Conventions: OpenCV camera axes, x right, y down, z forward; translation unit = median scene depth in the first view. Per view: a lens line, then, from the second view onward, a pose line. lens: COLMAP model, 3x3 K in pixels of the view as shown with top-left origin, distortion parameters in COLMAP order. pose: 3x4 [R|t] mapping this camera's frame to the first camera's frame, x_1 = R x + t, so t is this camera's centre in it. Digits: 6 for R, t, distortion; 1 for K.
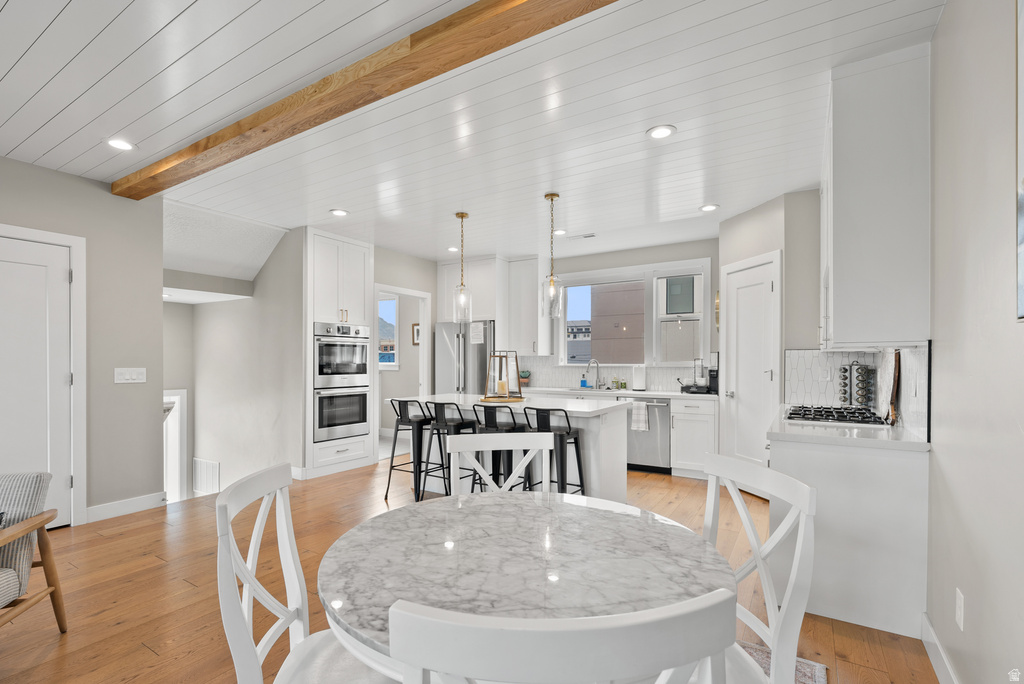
lens RADIAL K [[472.1, 0, 517.8], [0, 472.1, 365.9], [0, 0, 1]] dist [-0.004893, 0.000906]
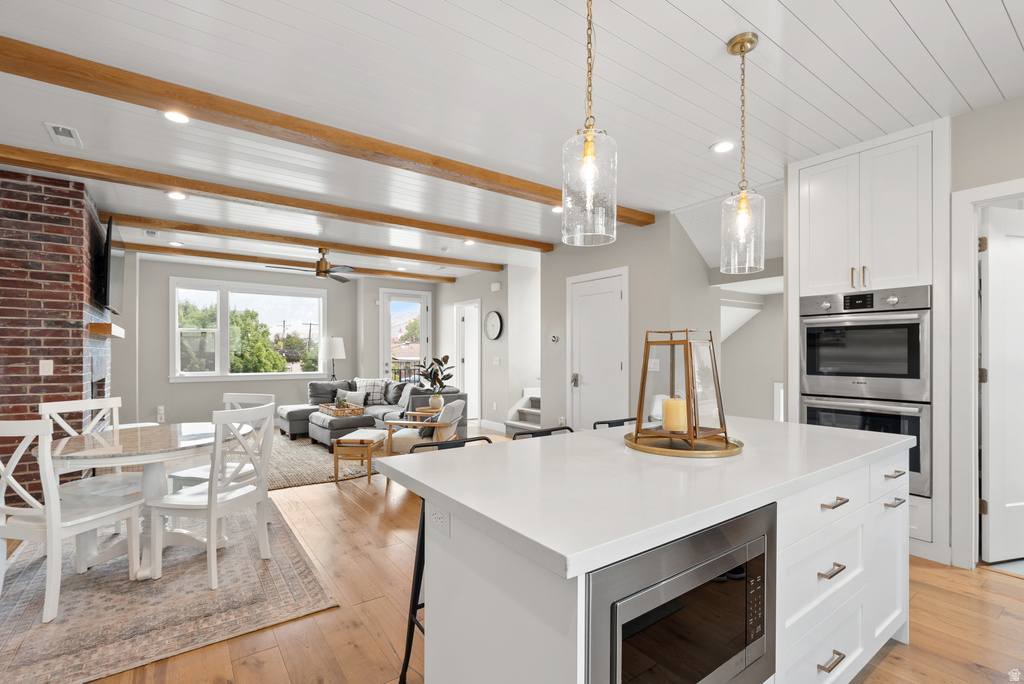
lens RADIAL K [[472.1, 0, 512.3], [0, 472.1, 351.3], [0, 0, 1]] dist [-0.004893, 0.000906]
pose [[-0.387749, -0.004340, -0.921755, 0.362899], [-0.010451, 0.999945, -0.000312, -0.009150], [0.921706, 0.009513, -0.387773, 0.877358]]
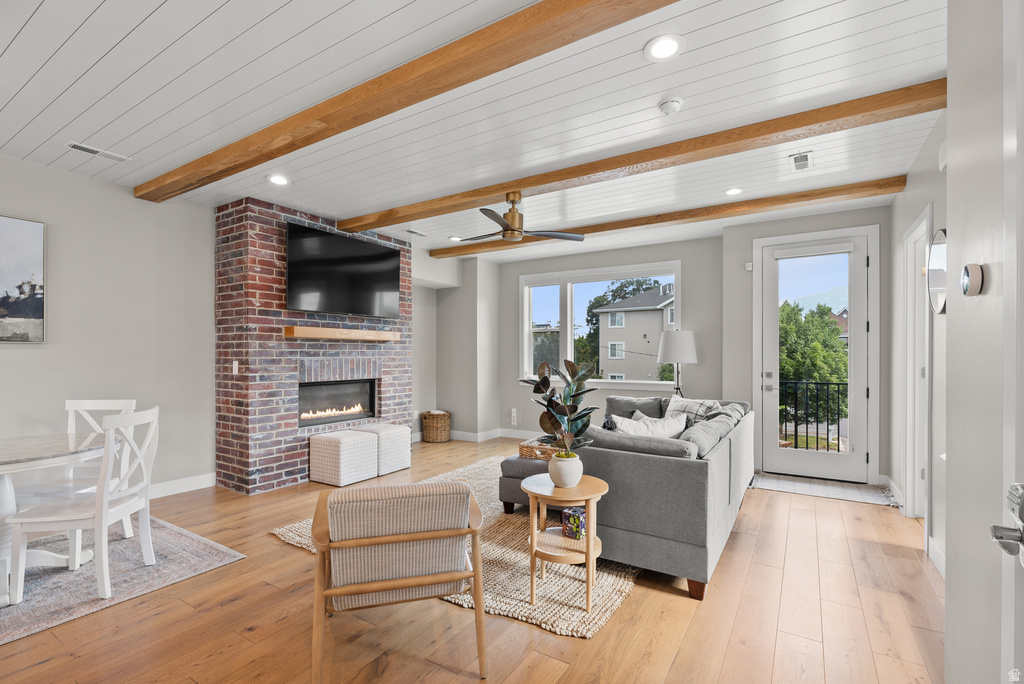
lens RADIAL K [[472.1, 0, 510.2], [0, 472.1, 357.2], [0, 0, 1]] dist [-0.004893, 0.000906]
pose [[-0.999757, -0.000340, 0.022030, -0.555837], [0.000017, 0.999869, 0.016171, -0.008529], [-0.022033, 0.016167, -0.999627, 0.752626]]
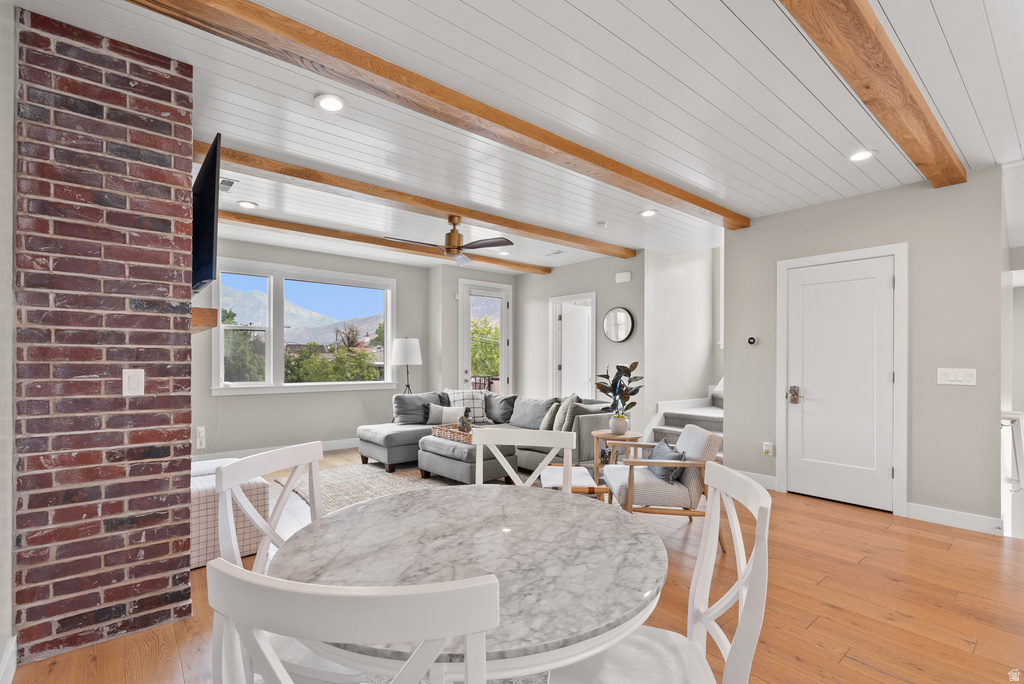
lens RADIAL K [[472.1, 0, 507.4], [0, 472.1, 359.1], [0, 0, 1]] dist [-0.004893, 0.000906]
pose [[-0.327332, -0.000600, -0.944909, 0.251850], [-0.015014, 0.999877, 0.004567, -0.003624], [0.944790, 0.015682, -0.327301, 0.363026]]
